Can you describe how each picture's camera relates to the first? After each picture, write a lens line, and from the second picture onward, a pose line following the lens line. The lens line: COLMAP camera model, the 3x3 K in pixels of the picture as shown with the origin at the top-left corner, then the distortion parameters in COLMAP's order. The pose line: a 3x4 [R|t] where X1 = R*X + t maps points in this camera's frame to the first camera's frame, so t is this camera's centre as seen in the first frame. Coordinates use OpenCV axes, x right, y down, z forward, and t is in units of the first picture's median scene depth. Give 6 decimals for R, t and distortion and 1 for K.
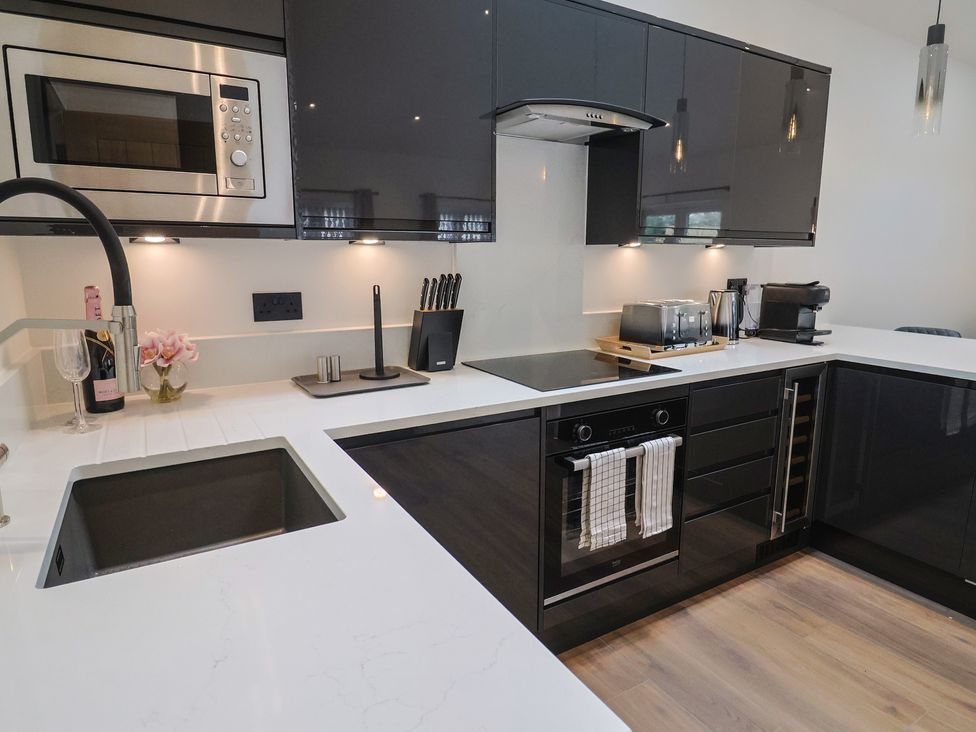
lens RADIAL K [[601.5, 0, 503.9], [0, 601.5, 363.9], [0, 0, 1]] dist [-0.003205, -0.008449]
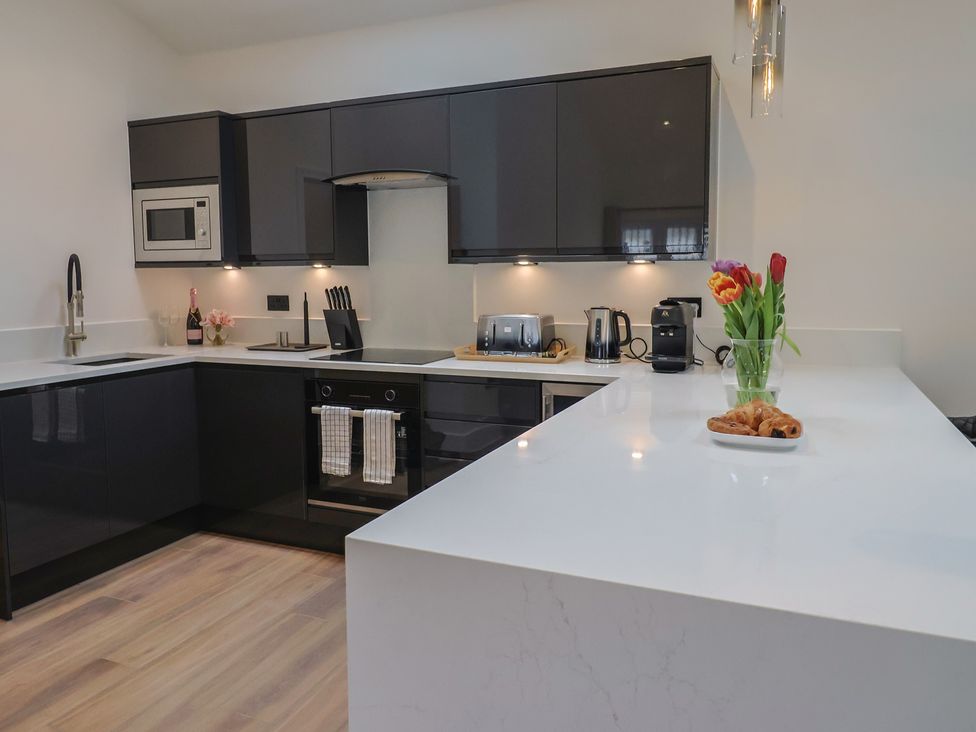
lens RADIAL K [[726.7, 0, 475.1], [0, 726.7, 339.9], [0, 0, 1]] dist [0.004085, -0.001677]
pose [[0.570552, 0.066711, -0.818548, 1.759627], [-0.140299, 0.989961, -0.017111, -0.031427], [0.809189, 0.124604, 0.574184, 0.237858]]
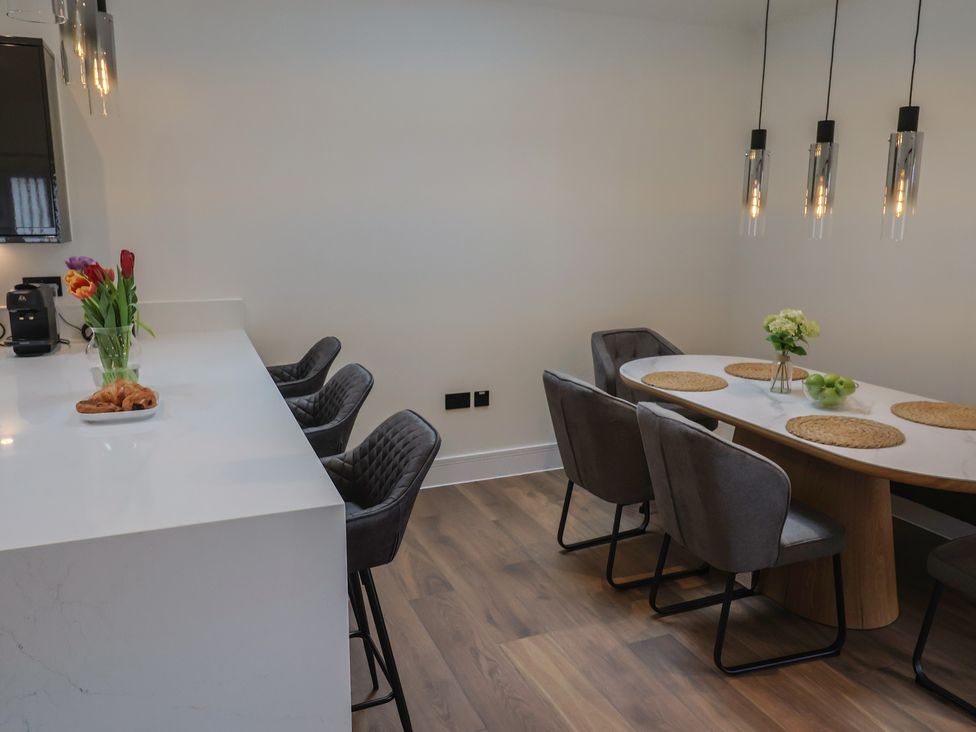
lens RADIAL K [[768.0, 0, 495.3], [0, 768.0, 358.9], [0, 0, 1]] dist [0.009006, -0.012841]
pose [[0.987753, 0.032870, -0.152523, 1.958112], [-0.032793, 0.999458, 0.003021, -0.077343], [0.152539, 0.002018, 0.988295, -0.004159]]
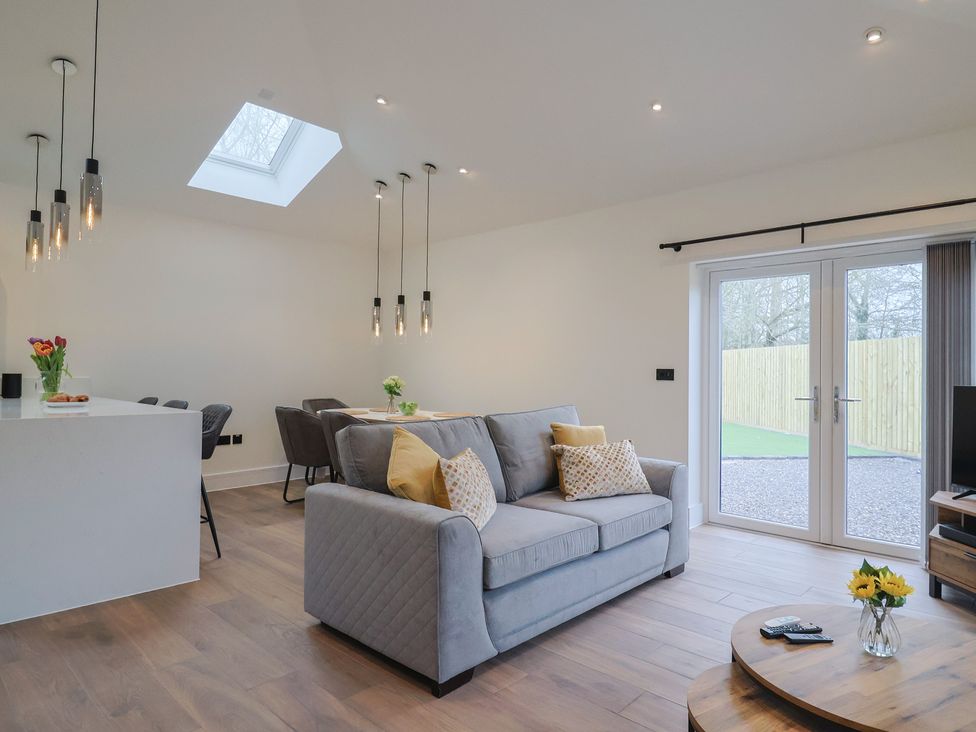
lens RADIAL K [[601.5, 0, 504.9], [0, 601.5, 361.3], [0, 0, 1]] dist [-0.003205, -0.008449]
pose [[0.962306, 0.013081, 0.271656, 2.060840], [0.040361, 0.980914, -0.190209, 0.308802], [-0.268959, 0.194003, 0.943411, -1.178265]]
